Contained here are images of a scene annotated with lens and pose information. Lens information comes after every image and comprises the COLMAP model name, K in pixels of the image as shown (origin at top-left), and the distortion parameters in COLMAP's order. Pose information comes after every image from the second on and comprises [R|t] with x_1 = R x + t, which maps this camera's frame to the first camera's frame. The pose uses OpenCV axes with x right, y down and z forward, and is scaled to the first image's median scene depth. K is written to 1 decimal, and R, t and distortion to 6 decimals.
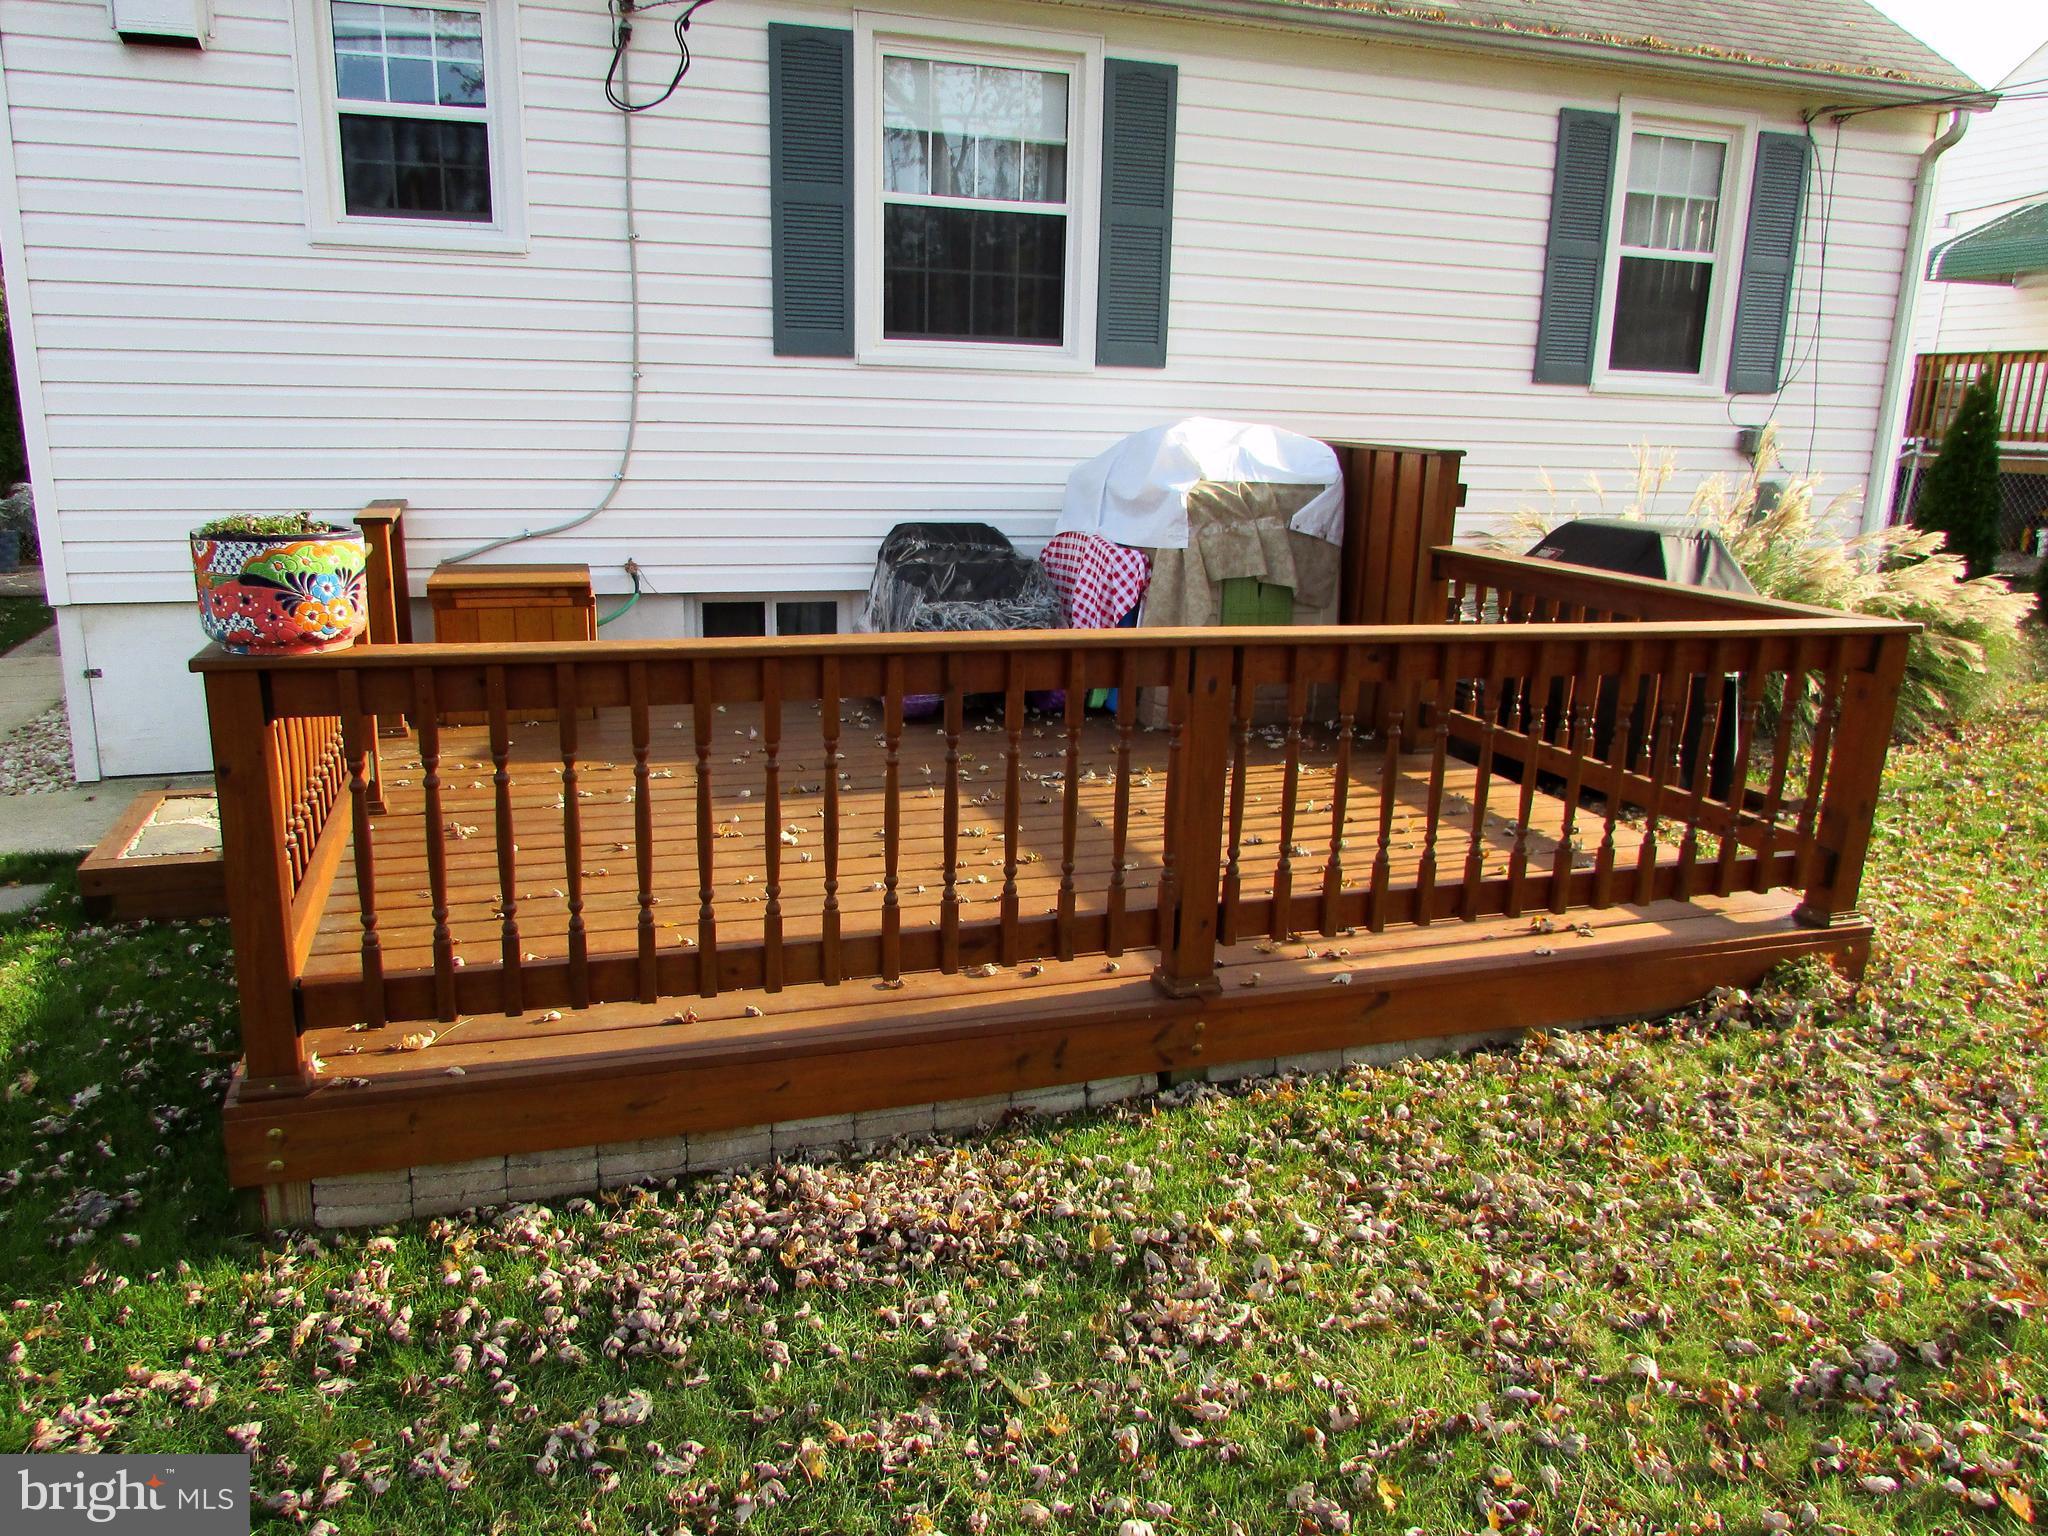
lens RADIAL K [[1484.0, 0, 1024.0], [0, 1484.0, 768.0], [0, 0, 1]] dist [-0.074168, 0.076619]
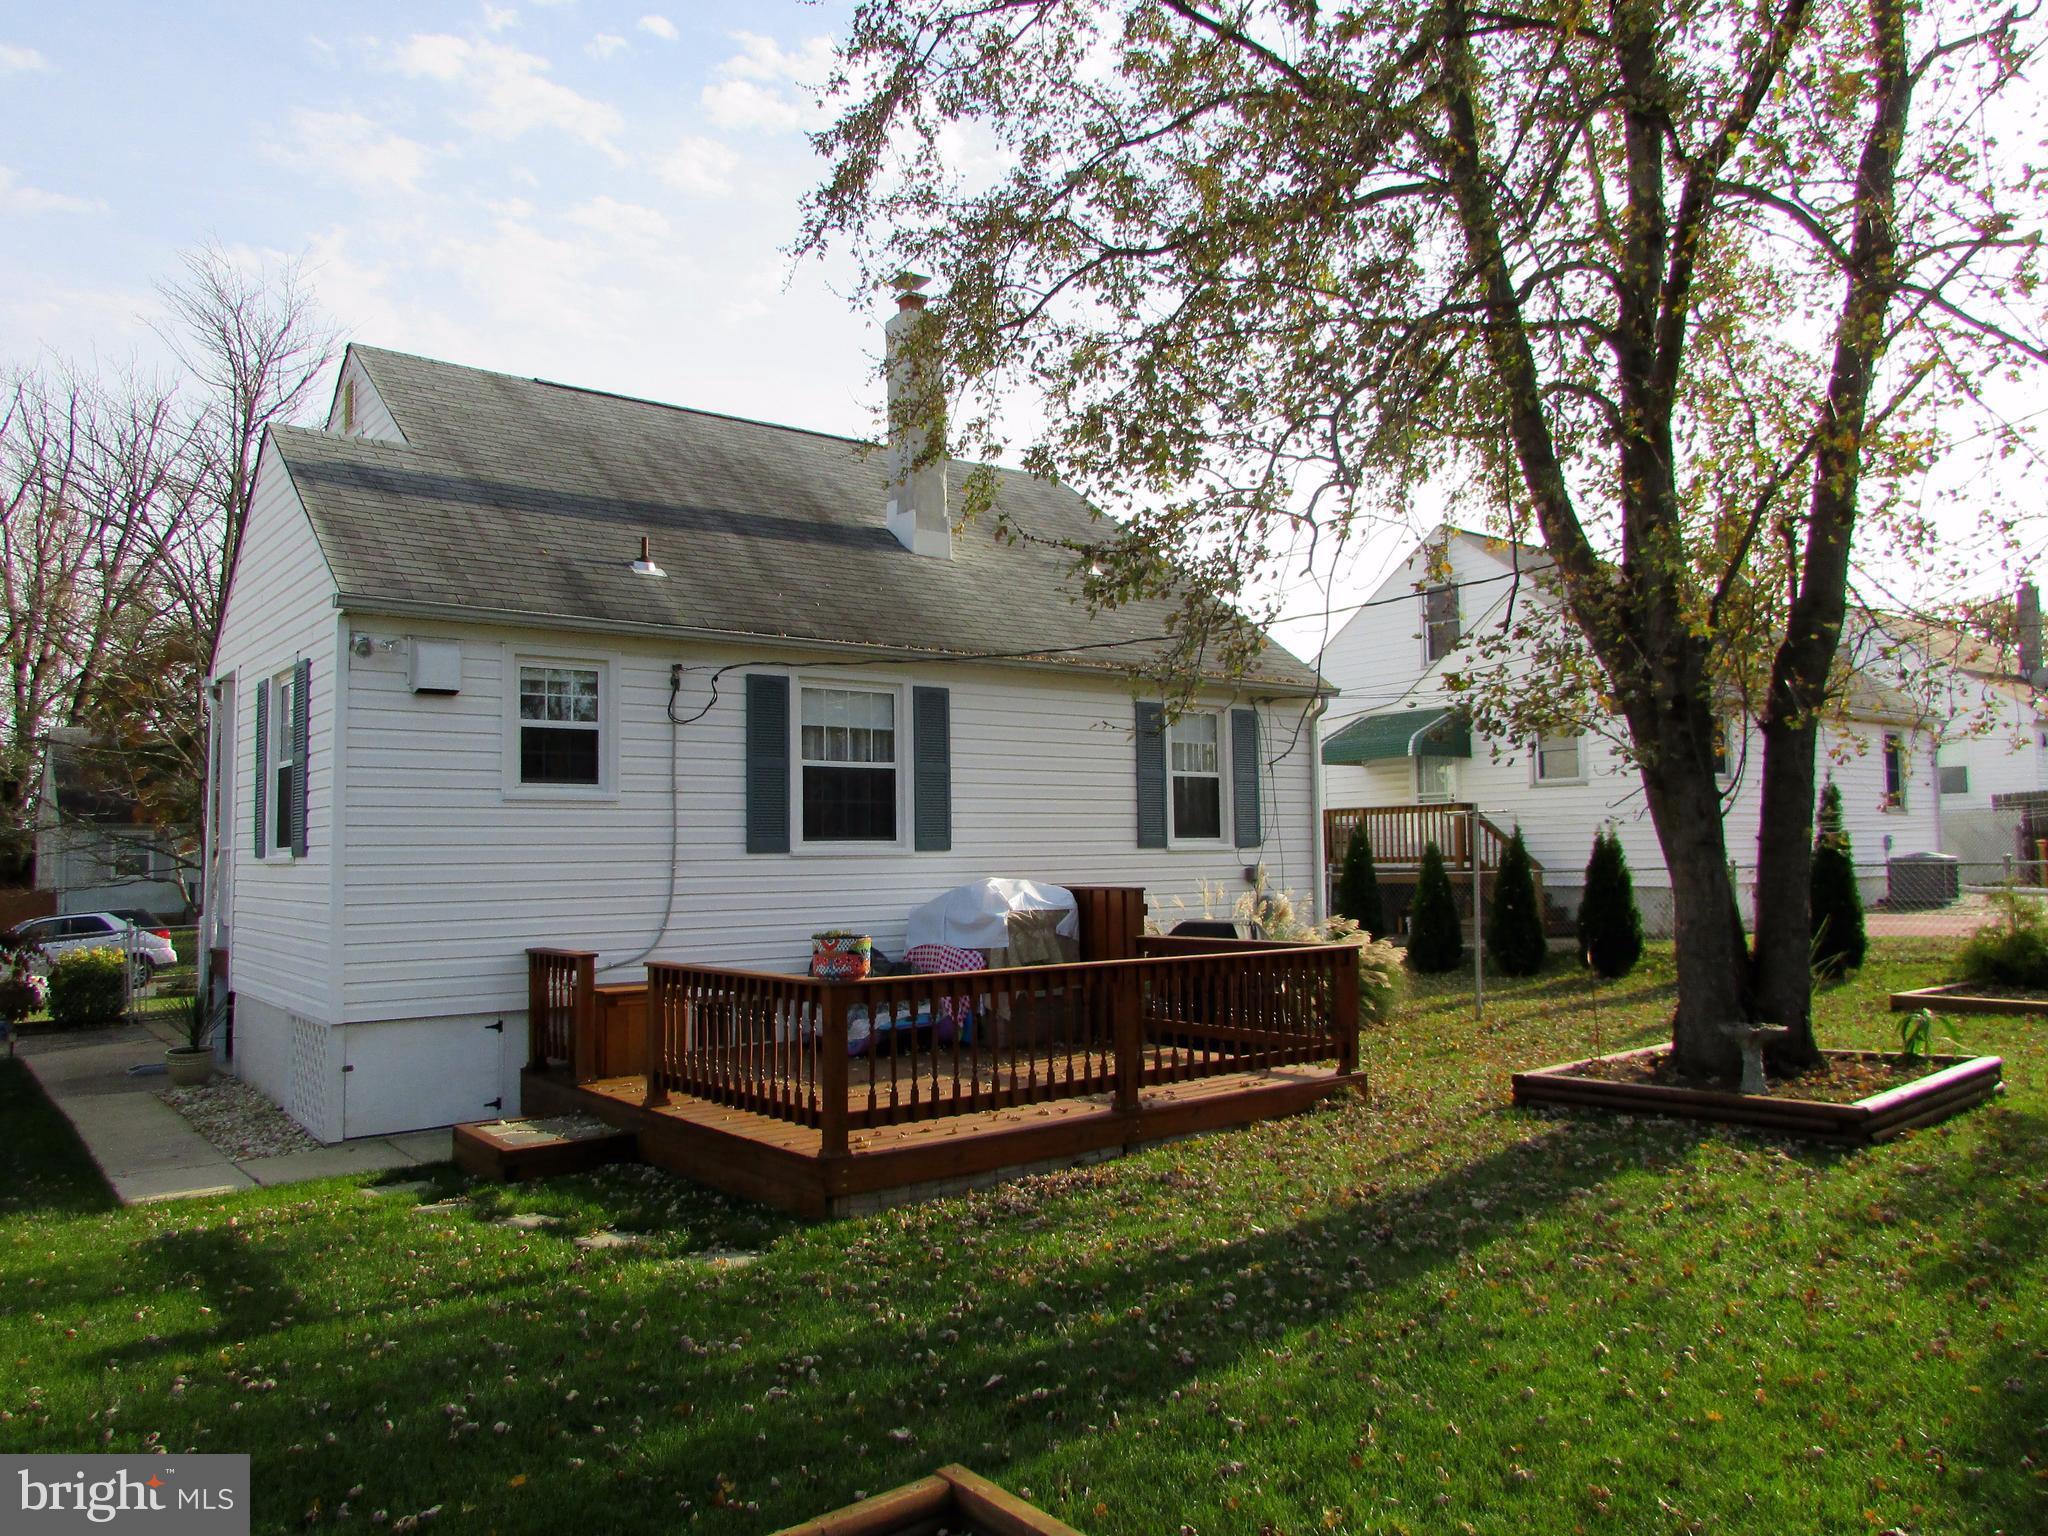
lens RADIAL K [[1482.1, 0, 1024.0], [0, 1482.1, 768.0], [0, 0, 1]] dist [0.006751, 0.006352]
pose [[0.939134, -0.020402, 0.342946, -0.446633], [0.120493, 0.954385, -0.273186, 0.132291], [-0.321729, 0.297880, 0.898754, -0.668511]]
